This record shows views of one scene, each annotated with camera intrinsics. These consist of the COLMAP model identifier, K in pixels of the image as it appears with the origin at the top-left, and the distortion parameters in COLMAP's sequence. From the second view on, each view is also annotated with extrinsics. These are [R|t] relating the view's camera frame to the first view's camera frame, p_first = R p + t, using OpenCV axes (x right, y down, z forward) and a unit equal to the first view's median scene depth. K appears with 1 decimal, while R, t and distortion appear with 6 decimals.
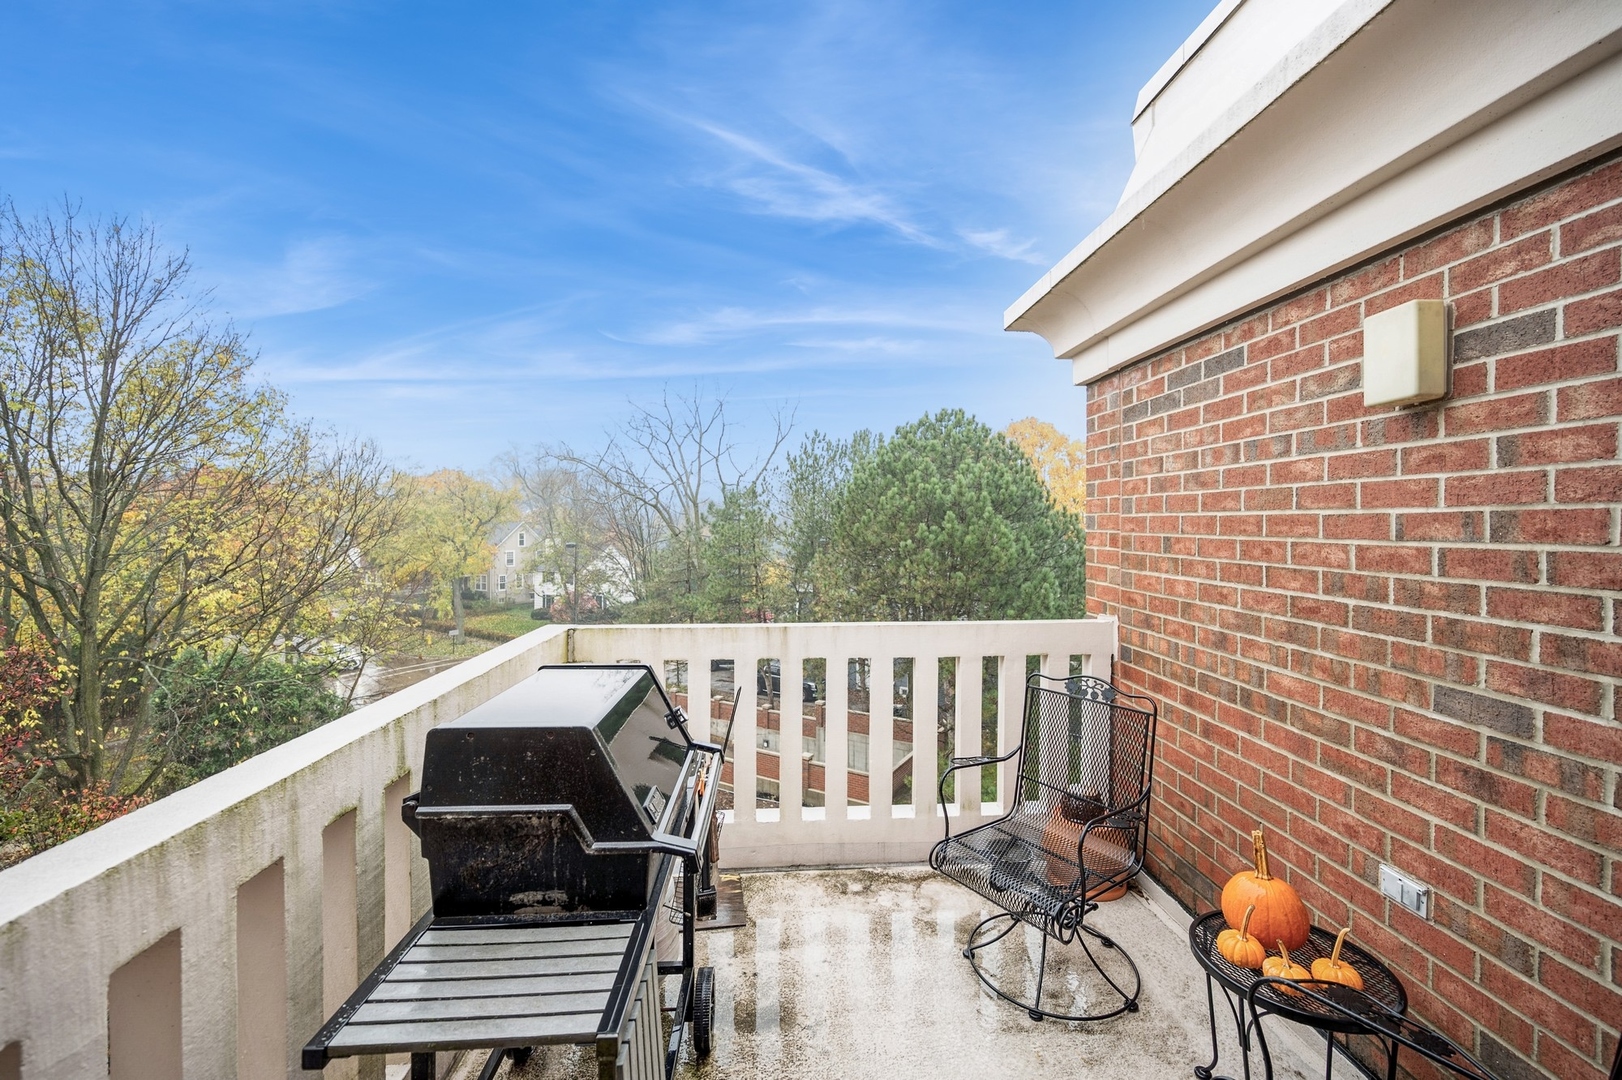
lens RADIAL K [[640.5, 0, 808.9], [0, 640.5, 534.2], [0, 0, 1]] dist [0.004658, 0.000681]
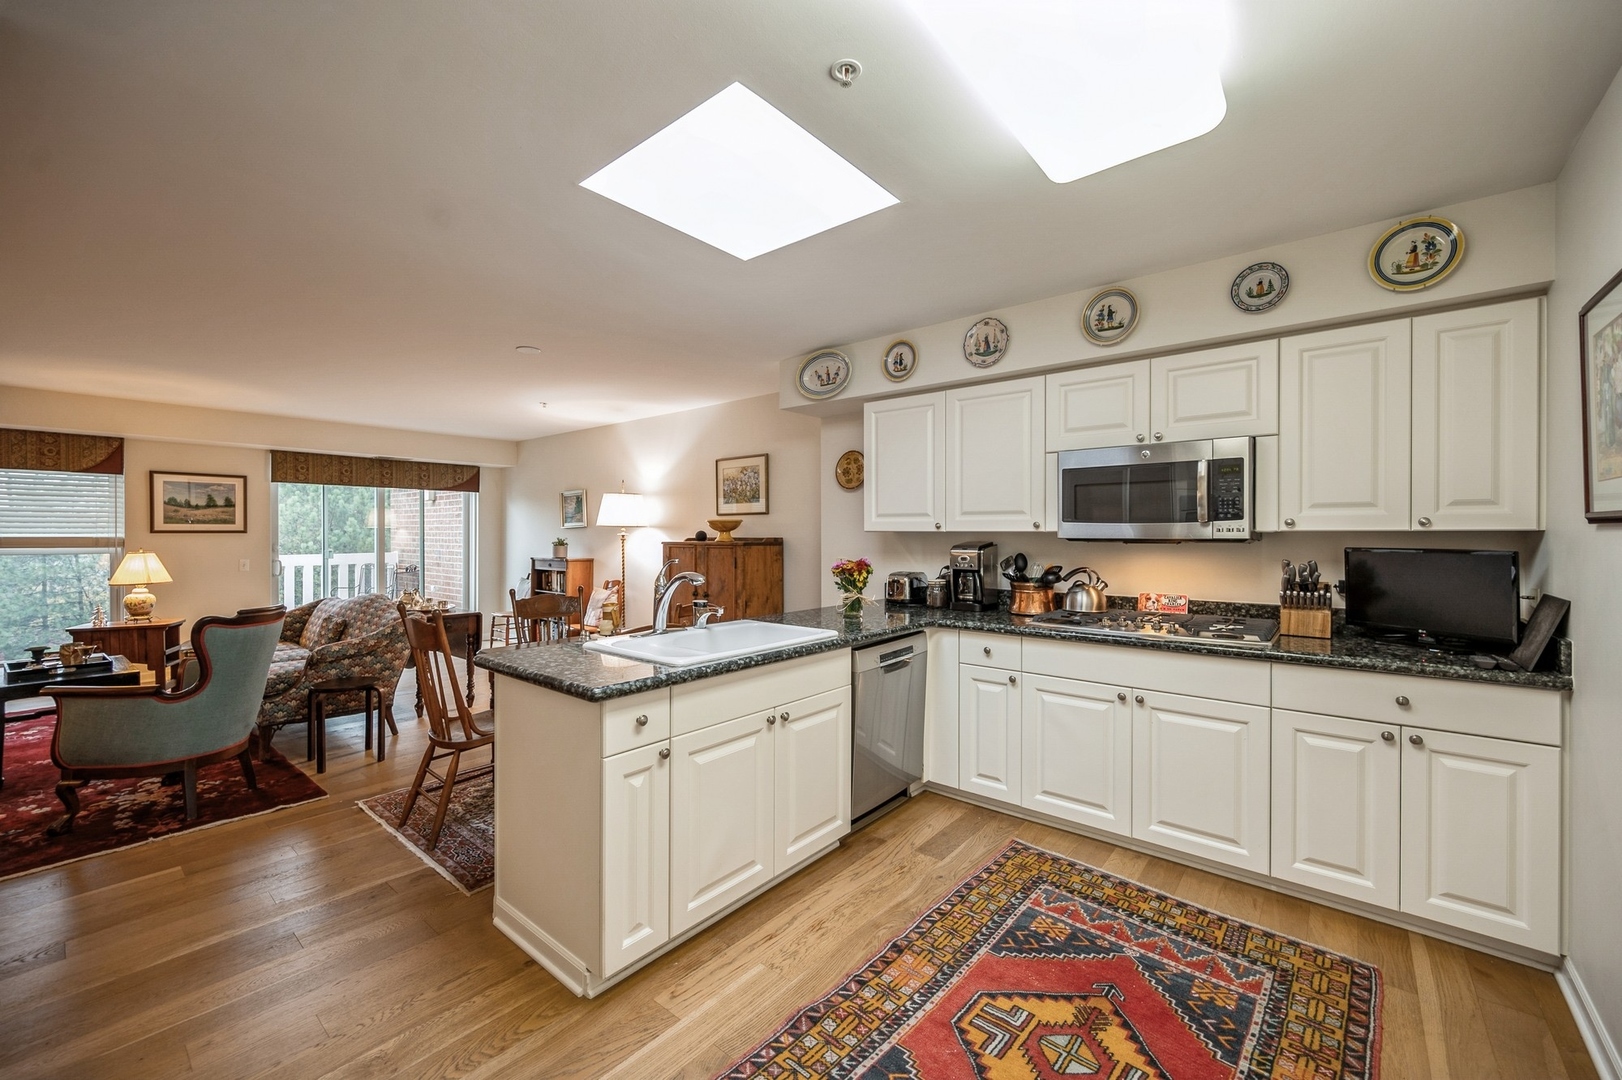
lens RADIAL K [[640.5, 0, 799.0], [0, 640.5, 534.4], [0, 0, 1]] dist [0.004658, 0.000681]
pose [[0.688968, 0.000081, 0.724792, -0.078557], [0.011028, 0.999883, -0.010594, 0.017572], [-0.724708, 0.015292, 0.688886, -0.447239]]
